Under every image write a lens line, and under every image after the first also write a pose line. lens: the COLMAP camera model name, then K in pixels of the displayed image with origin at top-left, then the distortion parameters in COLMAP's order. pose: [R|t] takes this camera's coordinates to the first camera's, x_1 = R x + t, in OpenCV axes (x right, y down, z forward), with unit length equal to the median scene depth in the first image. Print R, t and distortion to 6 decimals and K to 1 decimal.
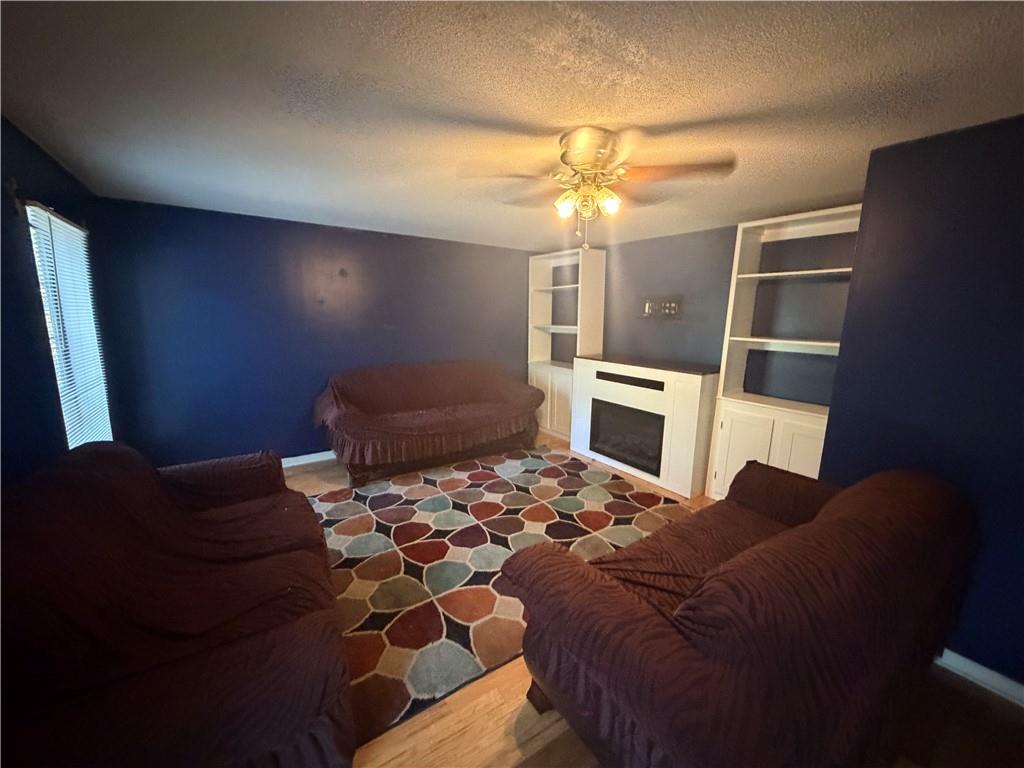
lens RADIAL K [[406.9, 0, 511.3], [0, 406.9, 385.9], [0, 0, 1]] dist [0.000122, -0.000567]
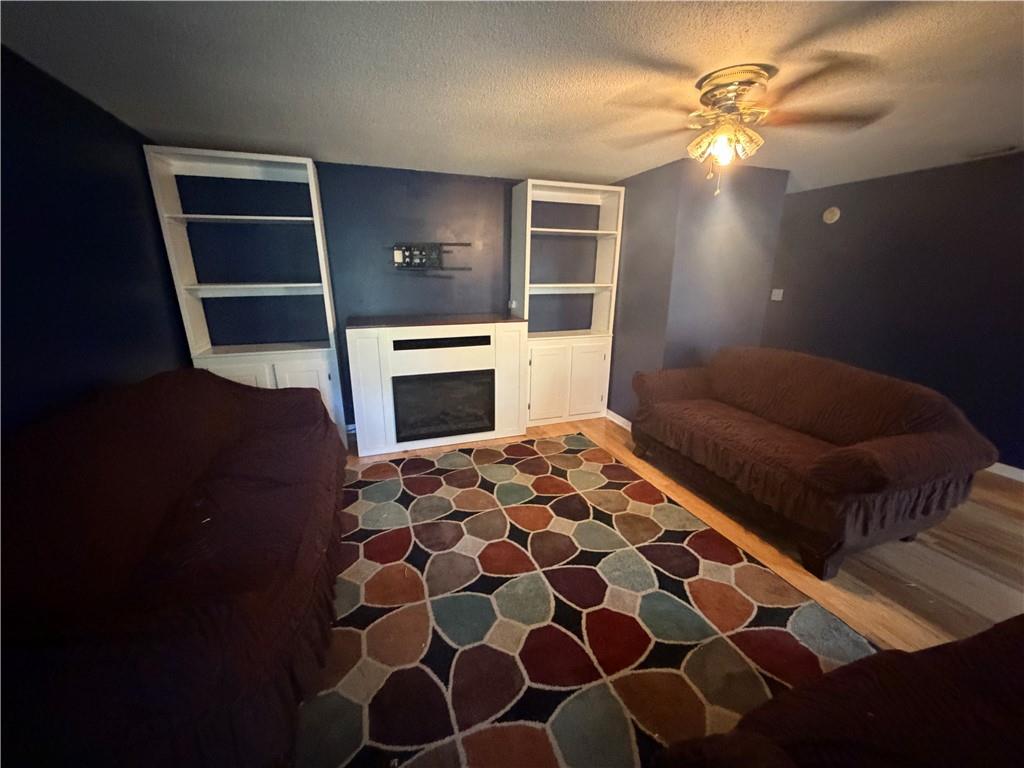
lens RADIAL K [[406.9, 0, 507.9], [0, 406.9, 384.2], [0, 0, 1]] dist [0.000122, -0.000567]
pose [[0.258099, -0.275095, 0.926125, -0.541586], [0.170312, 0.956547, 0.236668, -0.119760], [-0.950988, 0.096647, 0.293736, 0.677877]]
